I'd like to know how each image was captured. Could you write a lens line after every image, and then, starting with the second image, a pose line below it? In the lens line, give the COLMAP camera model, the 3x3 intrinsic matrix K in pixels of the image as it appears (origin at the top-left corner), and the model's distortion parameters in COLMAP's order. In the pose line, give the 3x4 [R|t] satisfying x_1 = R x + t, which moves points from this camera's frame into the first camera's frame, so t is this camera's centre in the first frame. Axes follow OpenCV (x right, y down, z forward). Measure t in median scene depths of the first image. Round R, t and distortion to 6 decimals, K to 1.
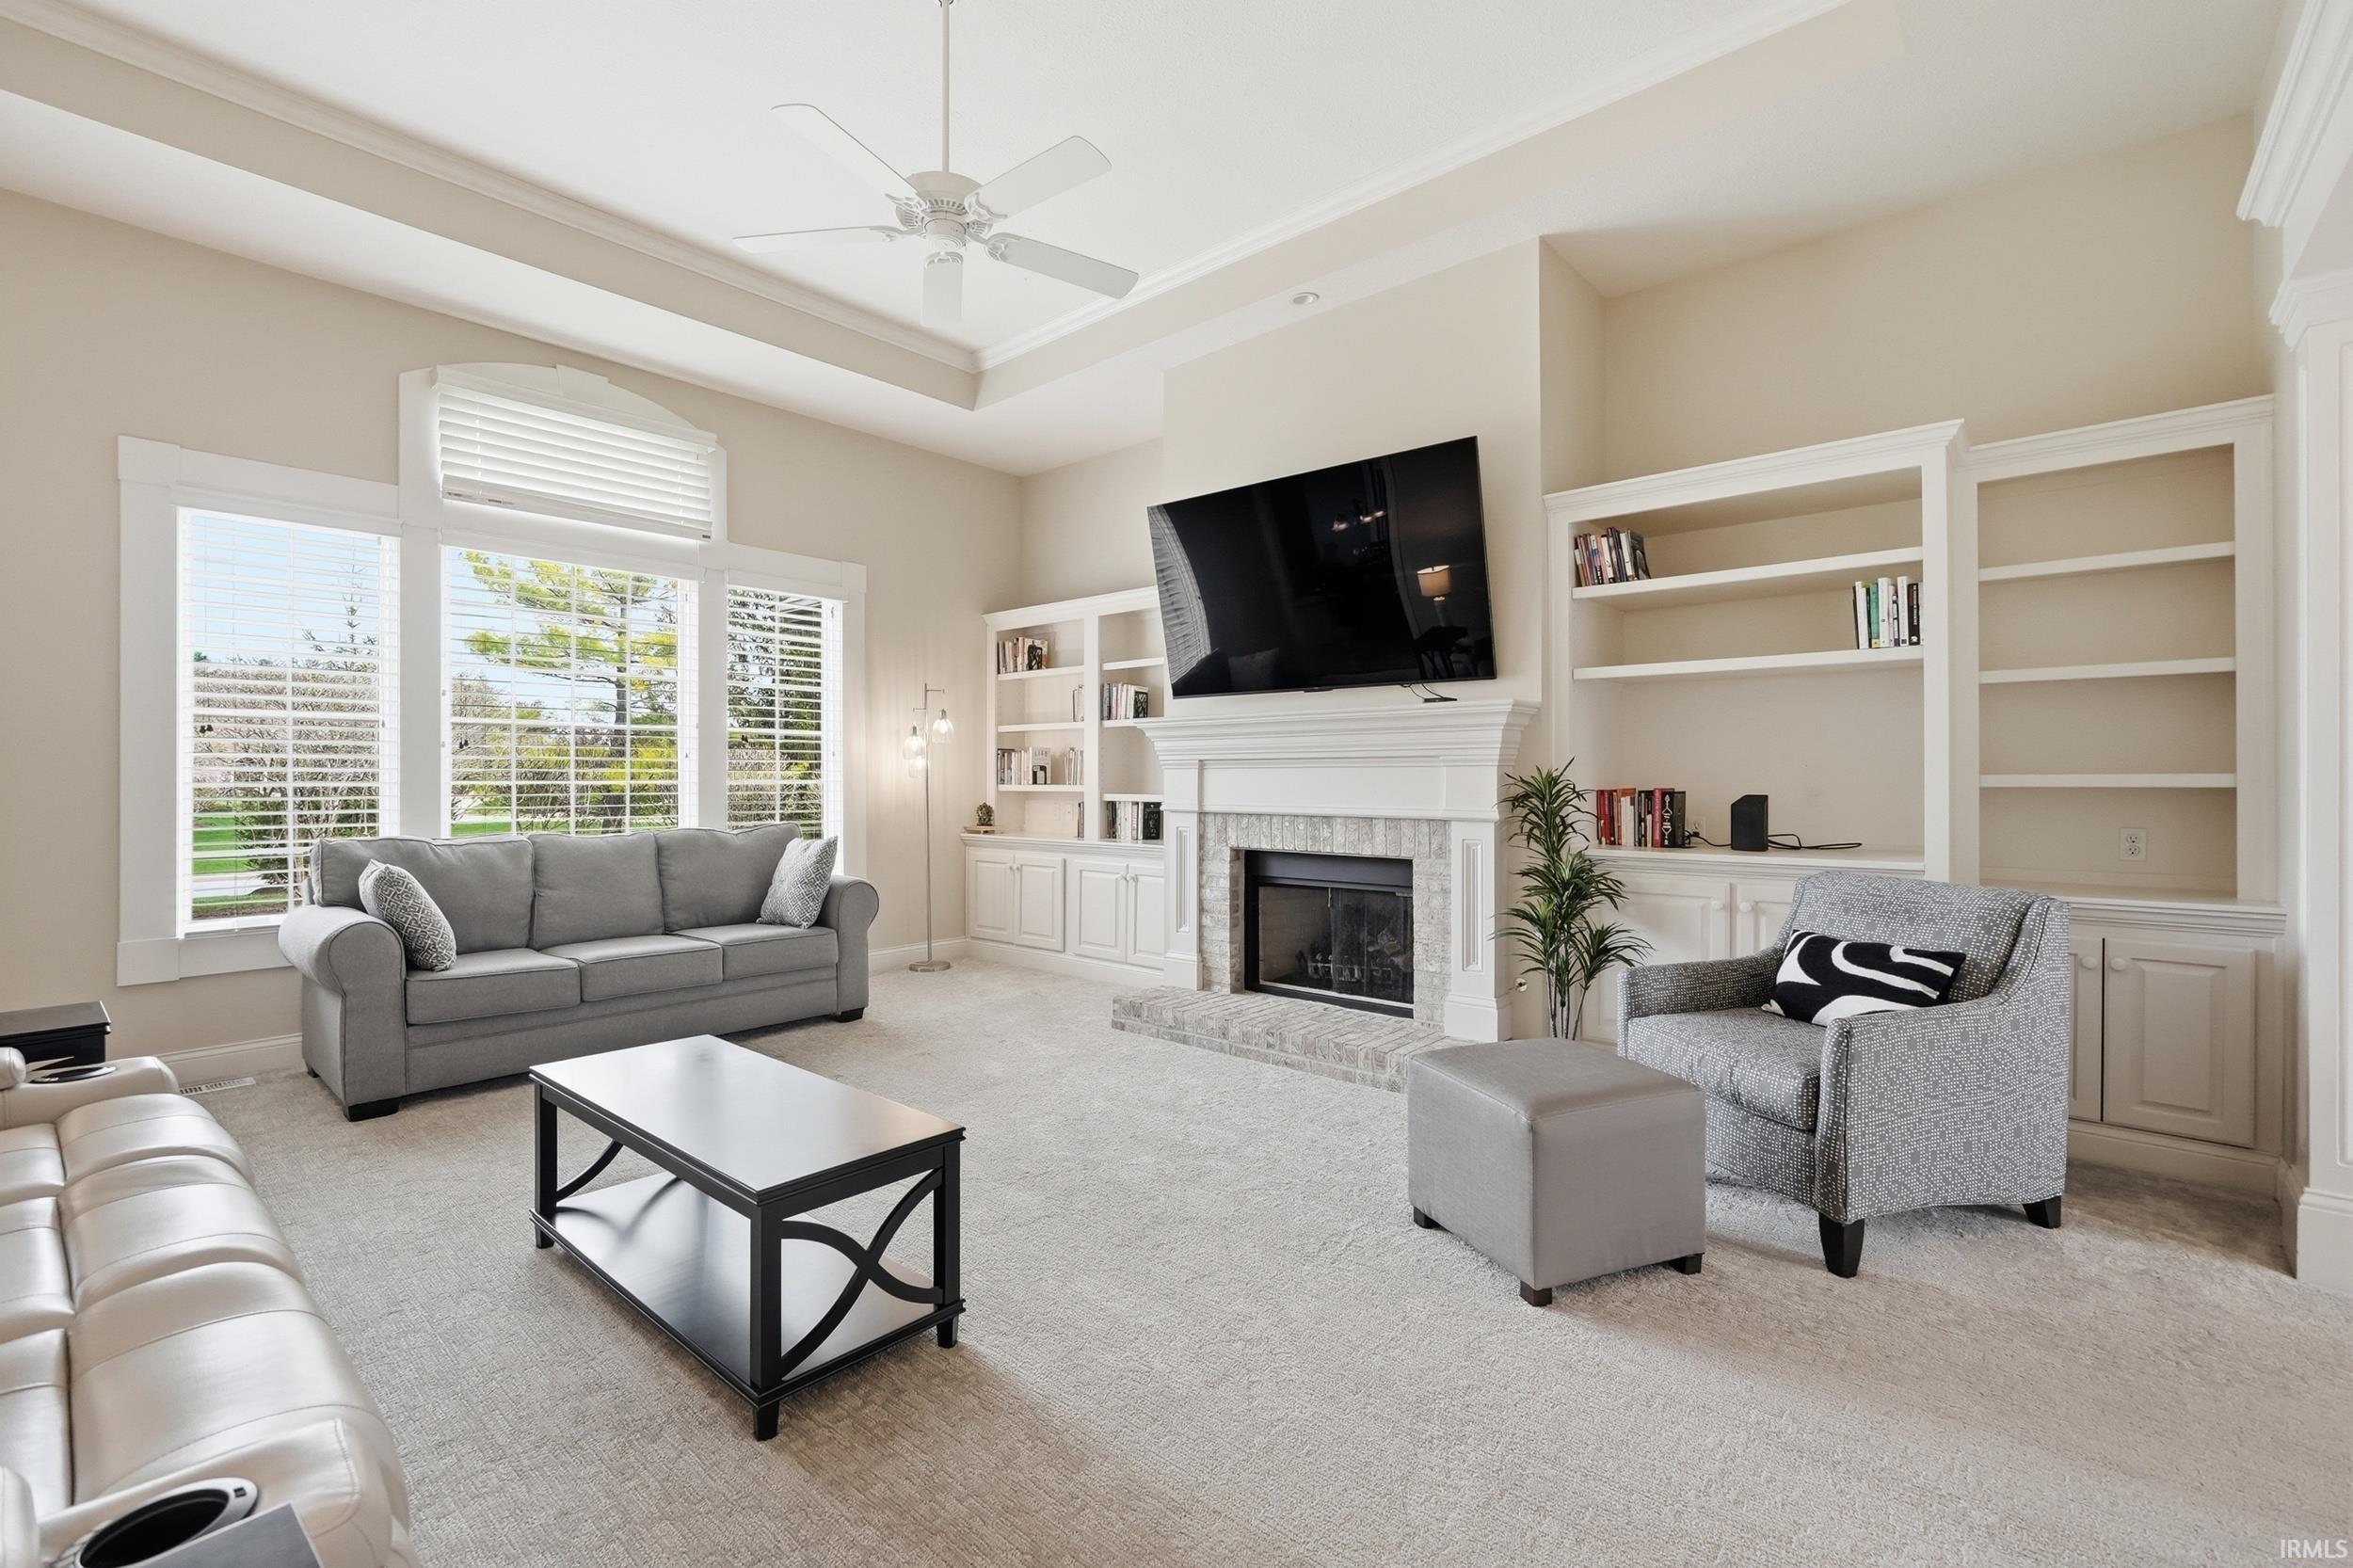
lens RADIAL K [[1009.9, 0, 1164.1], [0, 1009.9, 775.4], [0, 0, 1]] dist [-0.016009, 0.003729]
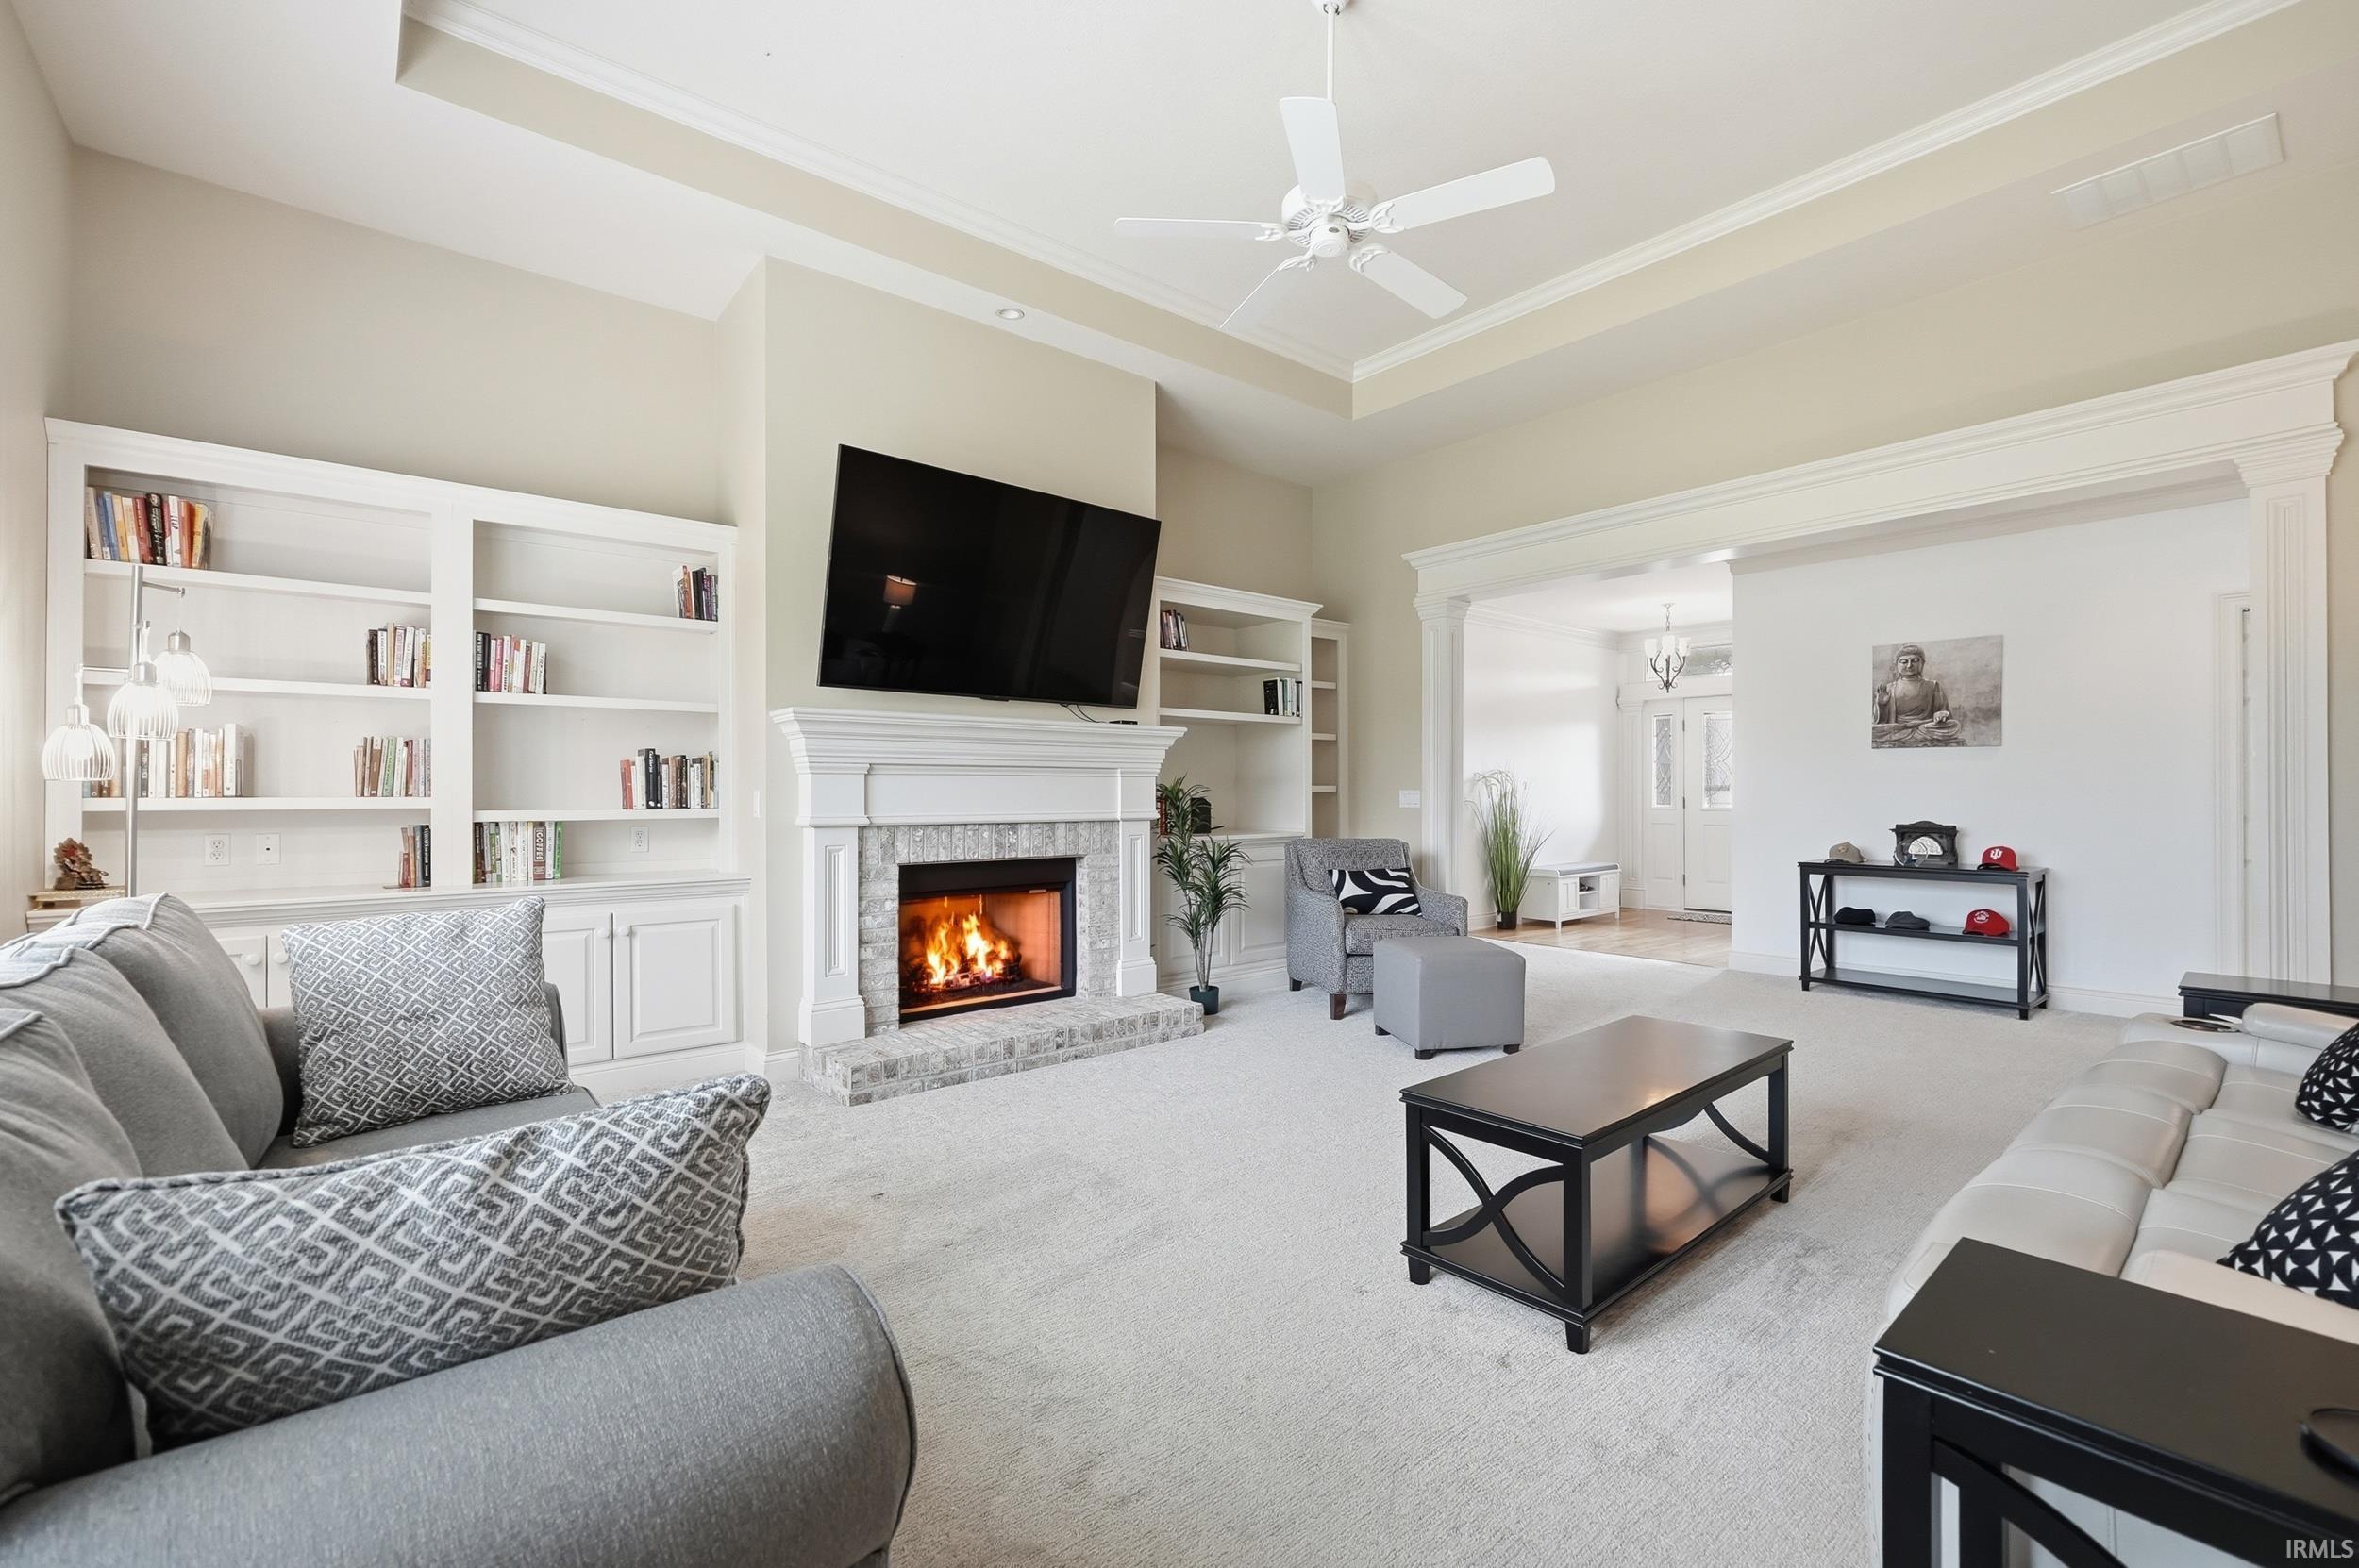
lens RADIAL K [[1012.4, 0, 1168.5], [0, 1012.4, 785.9], [0, 0, 1]] dist [-0.016009, 0.003729]
pose [[0.148895, 0.006096, 0.988834, -0.889590], [-0.001237, 0.999981, -0.005978, 0.009326], [-0.988852, -0.000333, 0.148900, 0.730578]]
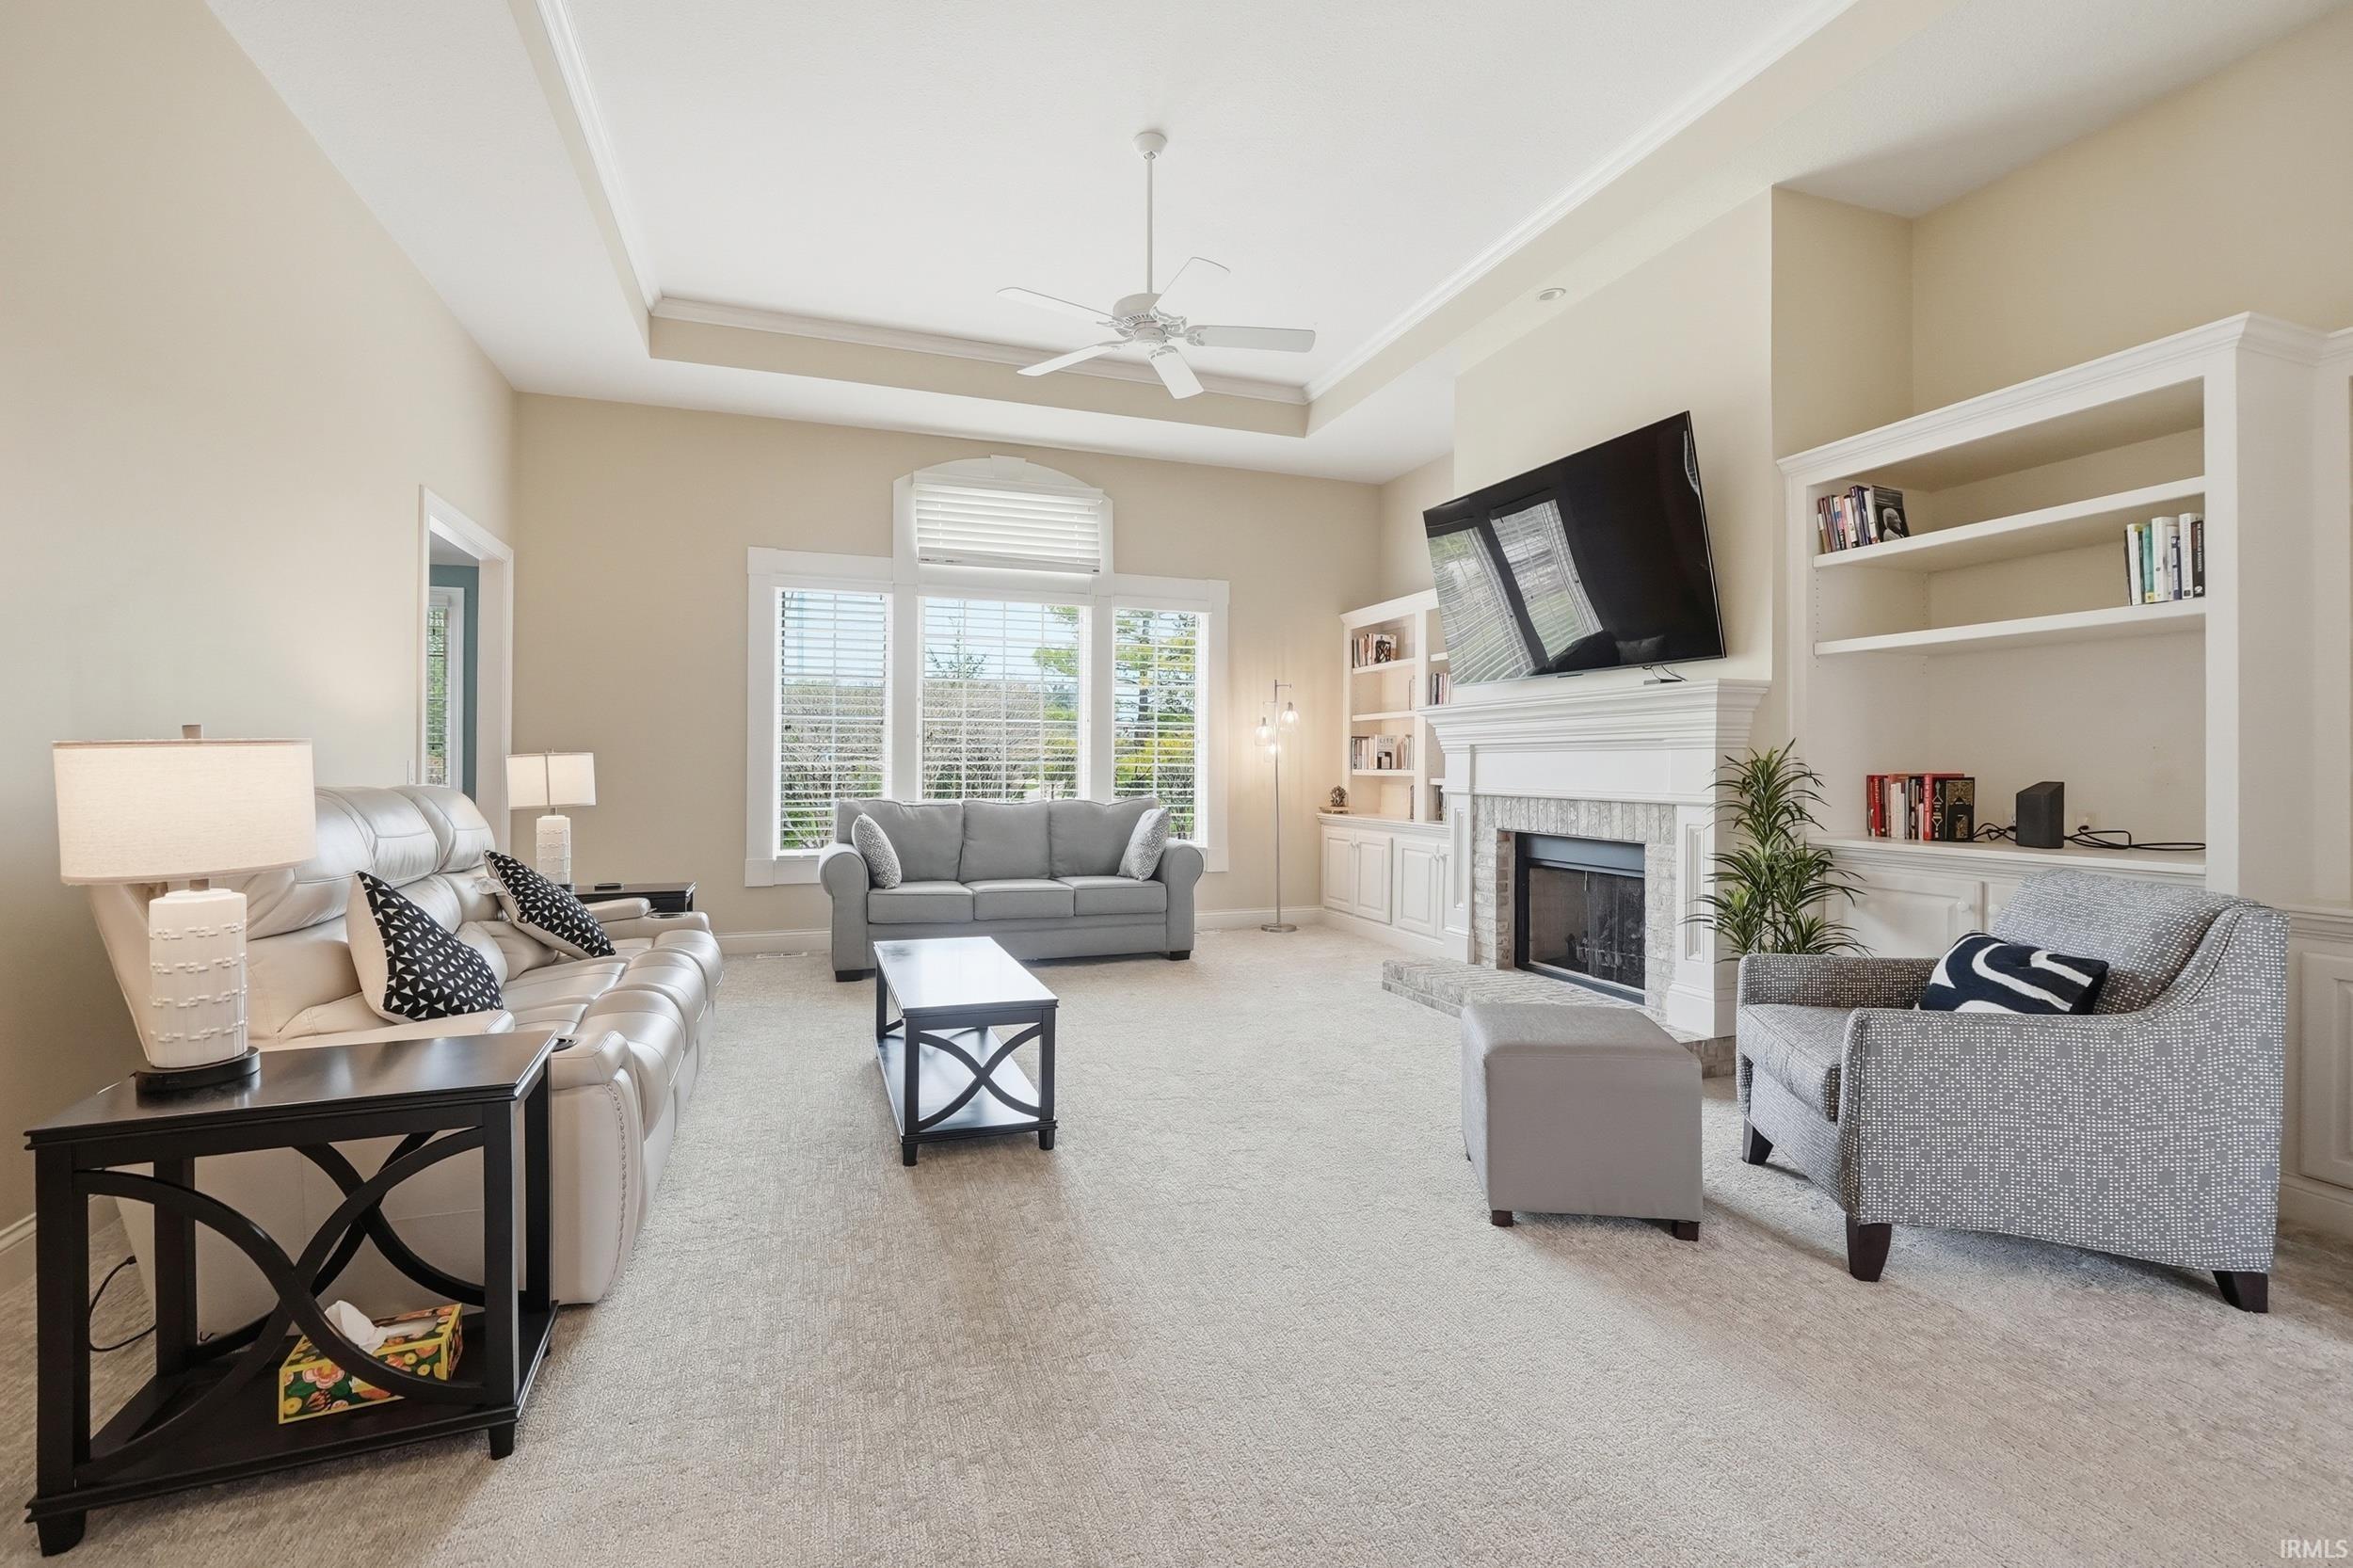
lens RADIAL K [[1009.9, 0, 1163.6], [0, 1009.9, 762.8], [0, 0, 1]] dist [-0.016009, 0.003729]
pose [[0.872787, 0.003934, -0.488085, 0.313941], [-0.005283, 0.999985, -0.001387, 0.007679], [0.488072, 0.003789, 0.872795, -0.088255]]
